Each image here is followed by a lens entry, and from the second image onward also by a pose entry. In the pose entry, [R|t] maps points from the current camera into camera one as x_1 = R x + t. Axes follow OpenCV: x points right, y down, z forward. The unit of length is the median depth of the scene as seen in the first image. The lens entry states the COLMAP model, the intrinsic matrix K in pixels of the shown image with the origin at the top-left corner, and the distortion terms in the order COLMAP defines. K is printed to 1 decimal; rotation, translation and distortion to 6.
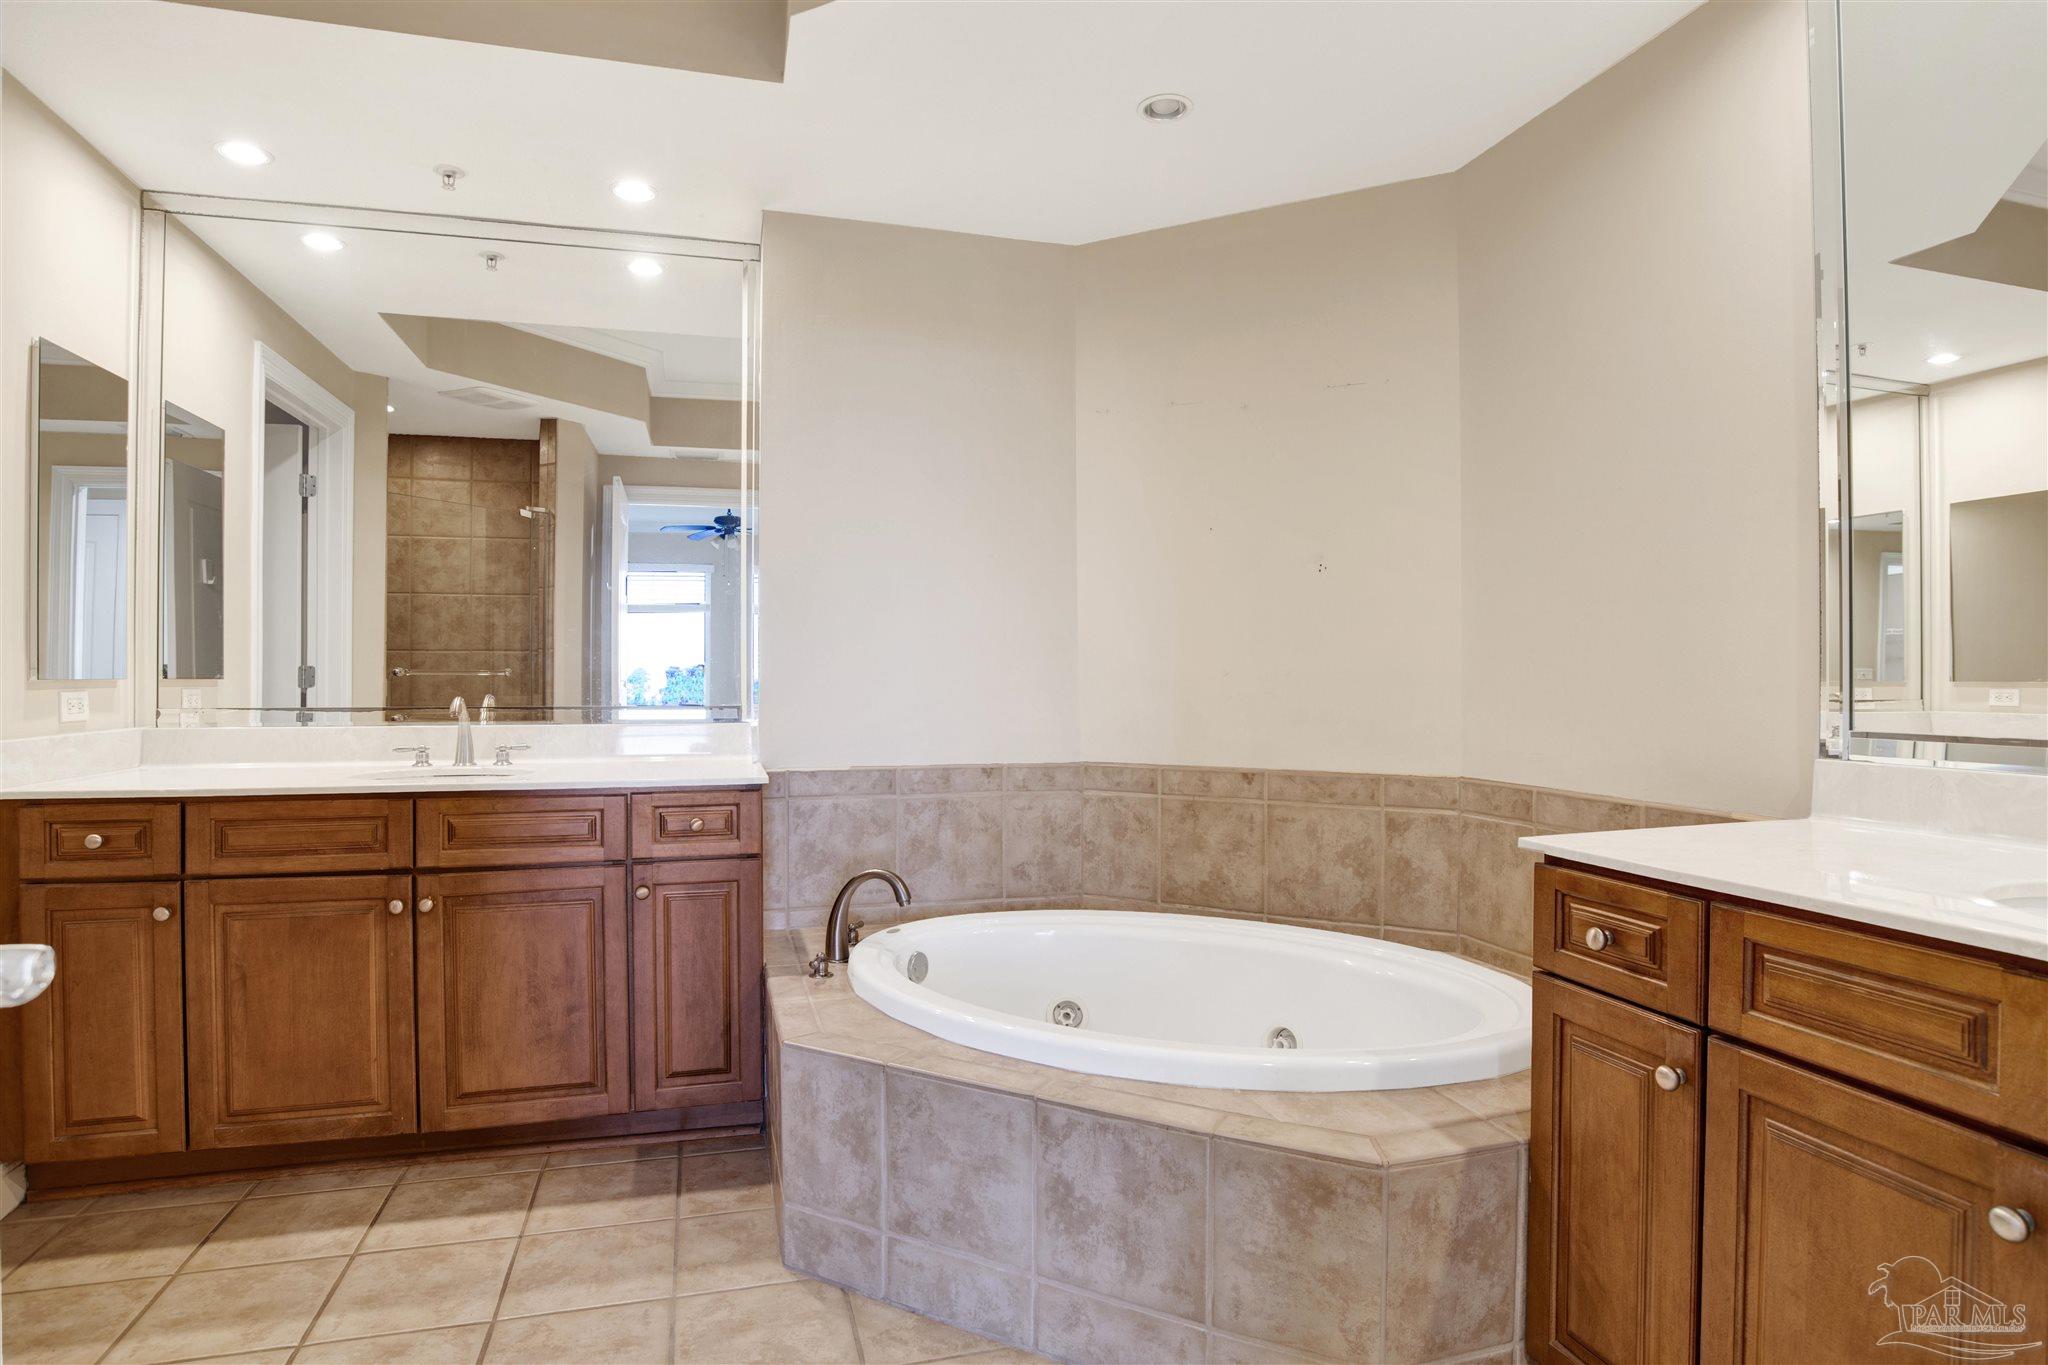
lens RADIAL K [[1084.2, 0, 1016.0], [0, 1084.2, 669.6], [0, 0, 1]] dist [-0.063234, 0.018810]
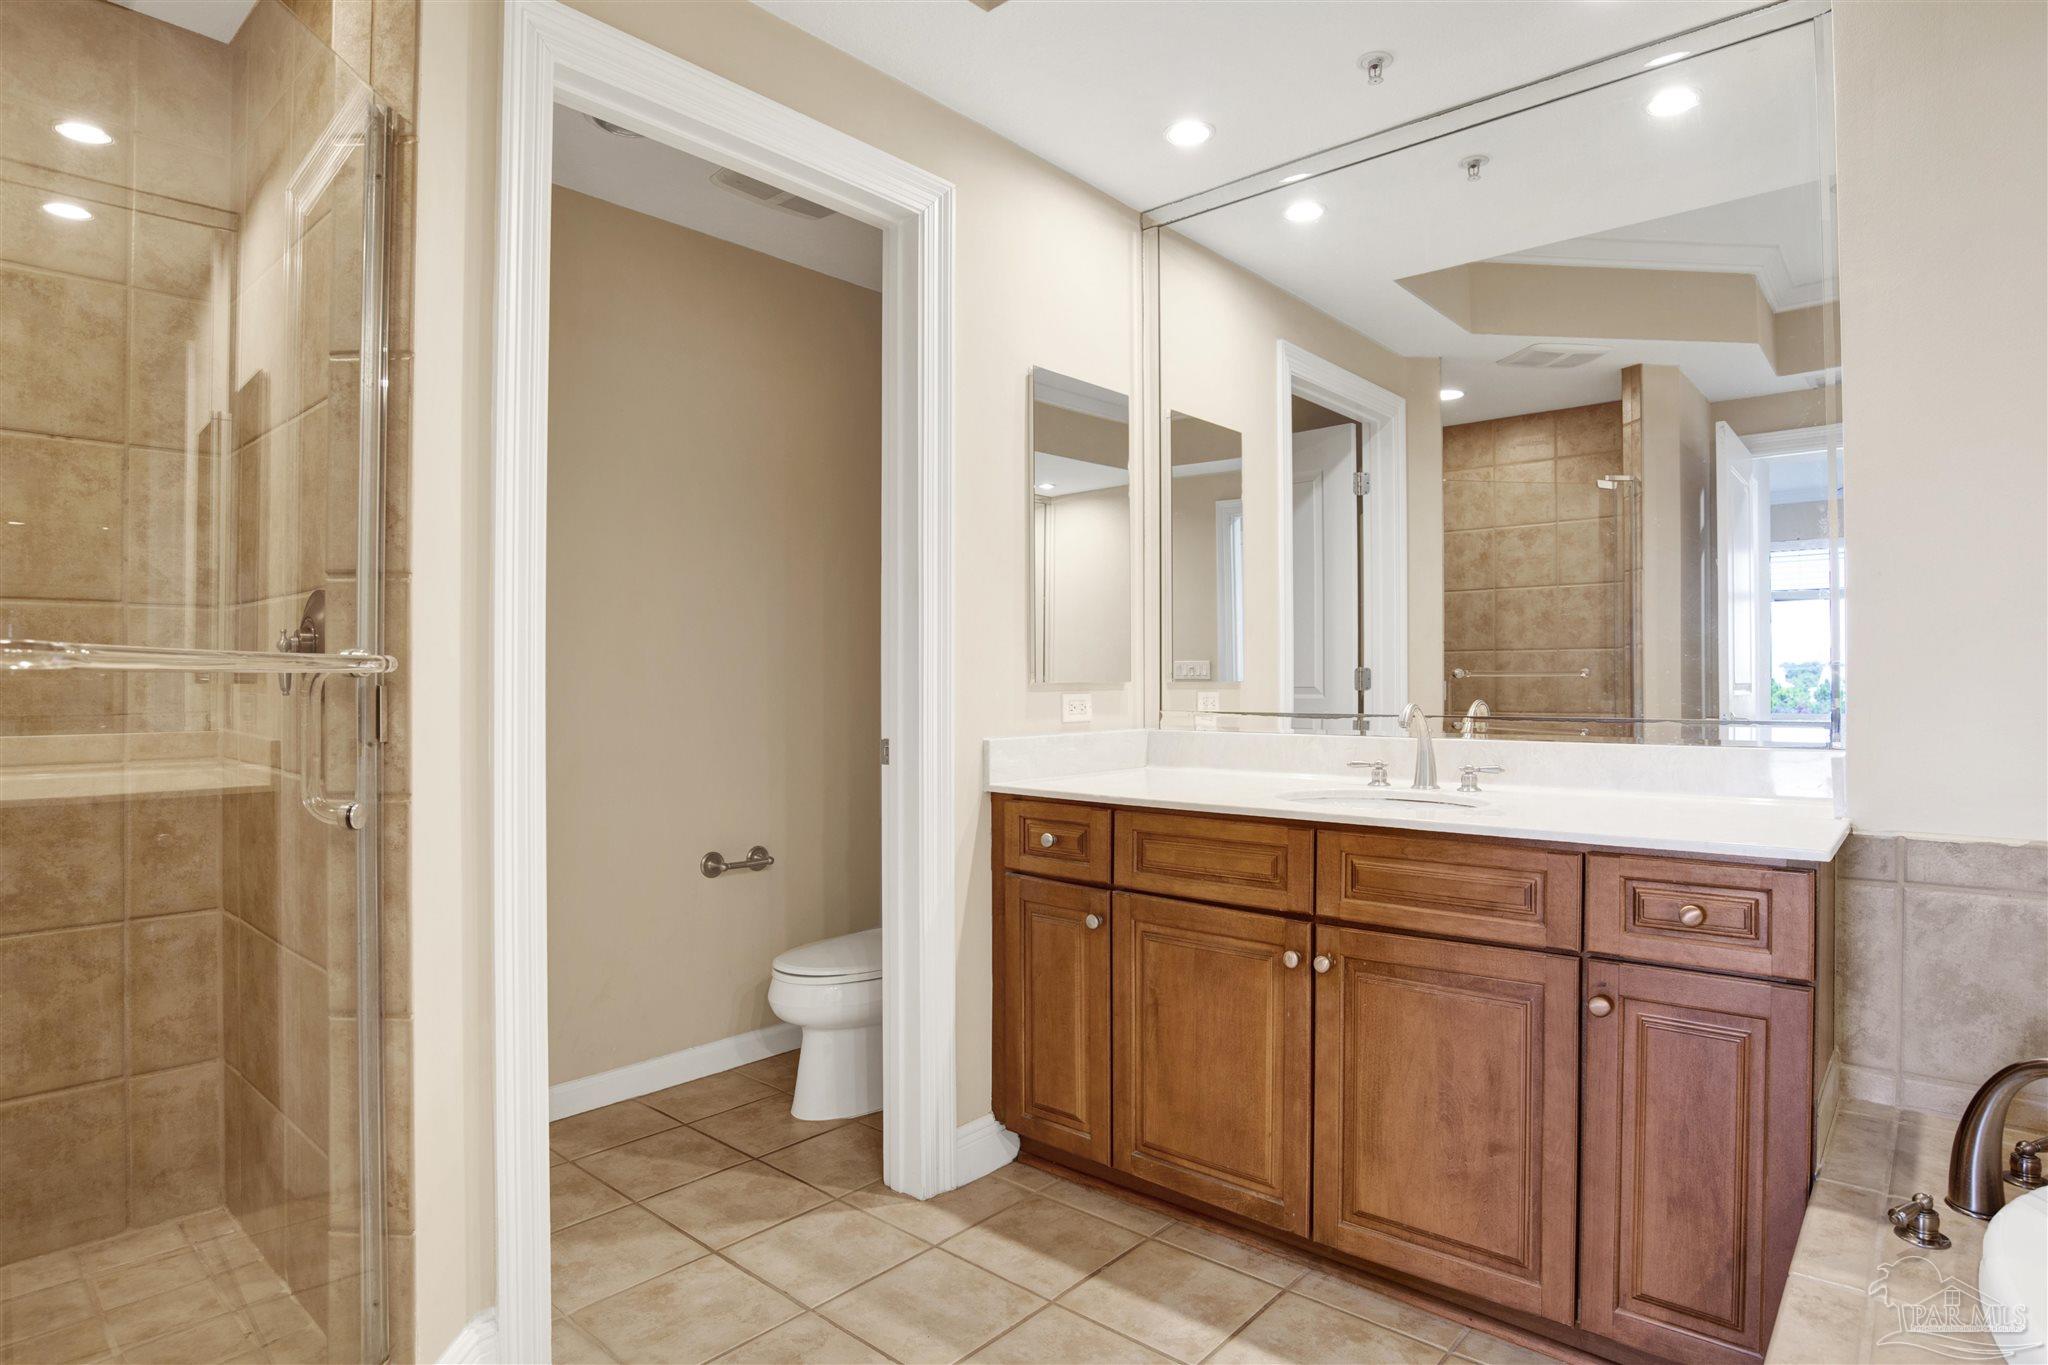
lens RADIAL K [[1084.2, 0, 1064.9], [0, 1084.2, 682.8], [0, 0, 1]] dist [-0.063234, 0.018810]
pose [[0.552573, -0.000213, -0.833465, 0.012120], [0.008600, 0.999948, 0.005446, 0.003613], [0.833420, -0.010177, 0.552546, 0.365746]]
